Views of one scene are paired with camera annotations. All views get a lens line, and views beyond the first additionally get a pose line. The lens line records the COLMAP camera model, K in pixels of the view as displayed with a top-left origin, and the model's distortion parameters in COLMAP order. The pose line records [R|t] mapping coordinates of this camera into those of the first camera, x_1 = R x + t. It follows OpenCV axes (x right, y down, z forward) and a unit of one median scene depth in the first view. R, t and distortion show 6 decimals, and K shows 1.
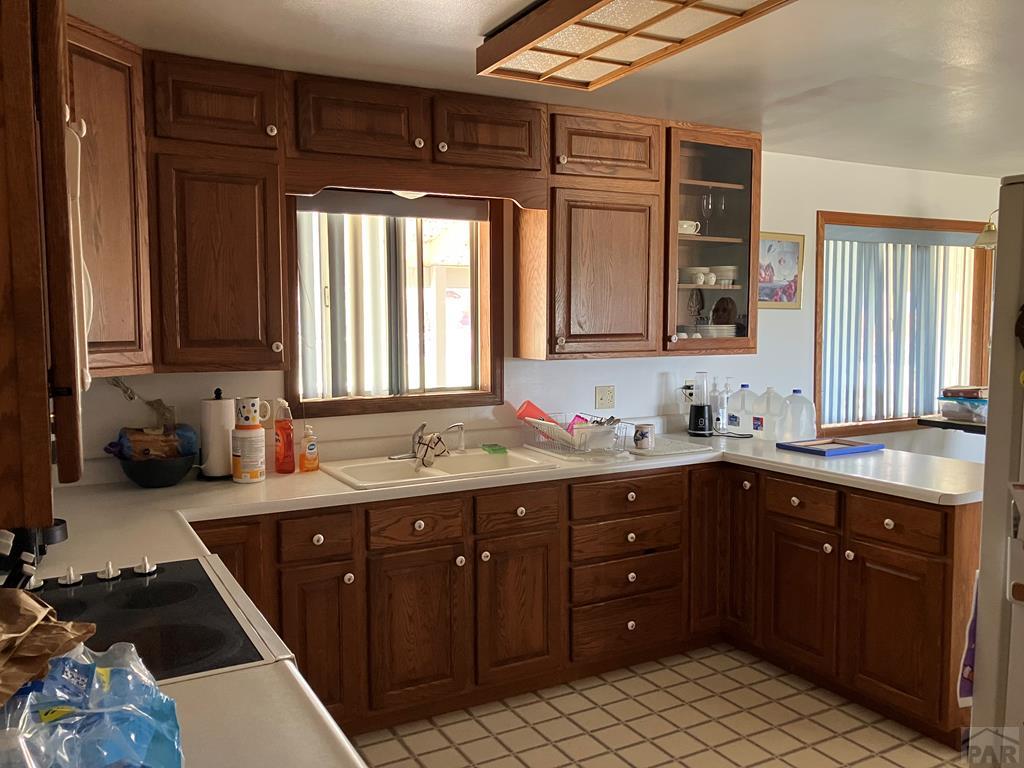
lens RADIAL K [[844.1, 0, 509.9], [0, 844.1, 381.1], [0, 0, 1]] dist [0.035854, -0.012228]
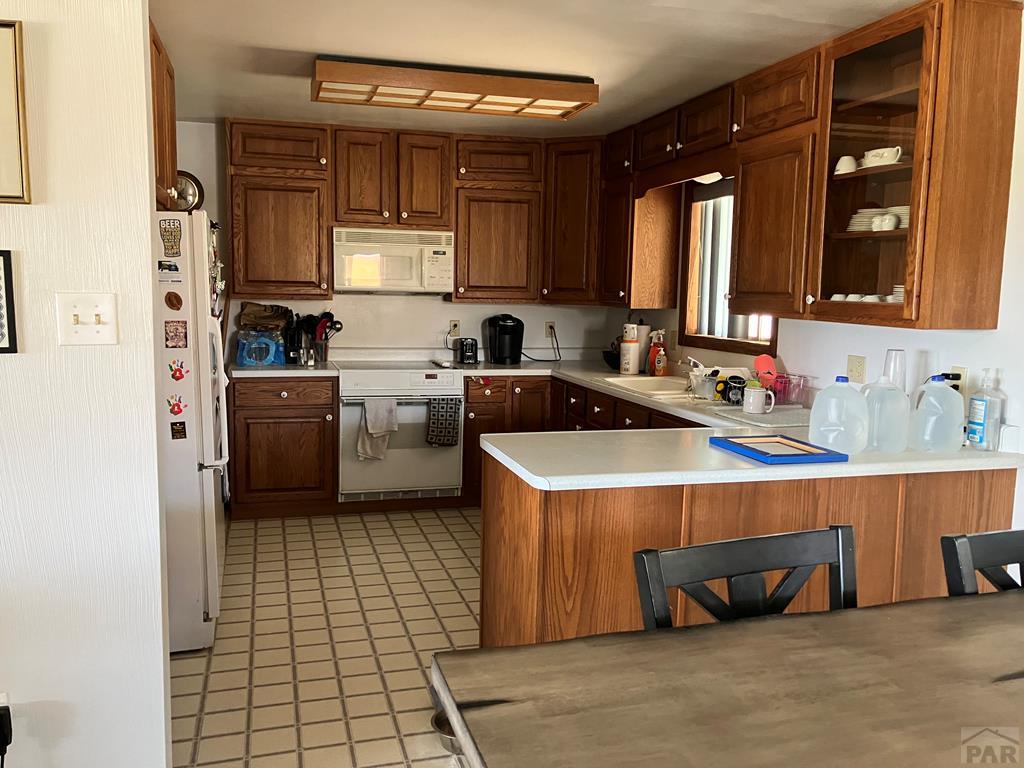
lens RADIAL K [[844.1, 0, 508.3], [0, 844.1, 382.0], [0, 0, 1]] dist [0.035854, -0.012228]
pose [[-0.226485, 0.115221, -0.967176, 1.112668], [-0.078692, 0.987568, 0.136077, -0.062503], [0.970831, 0.106929, -0.214602, 0.906266]]
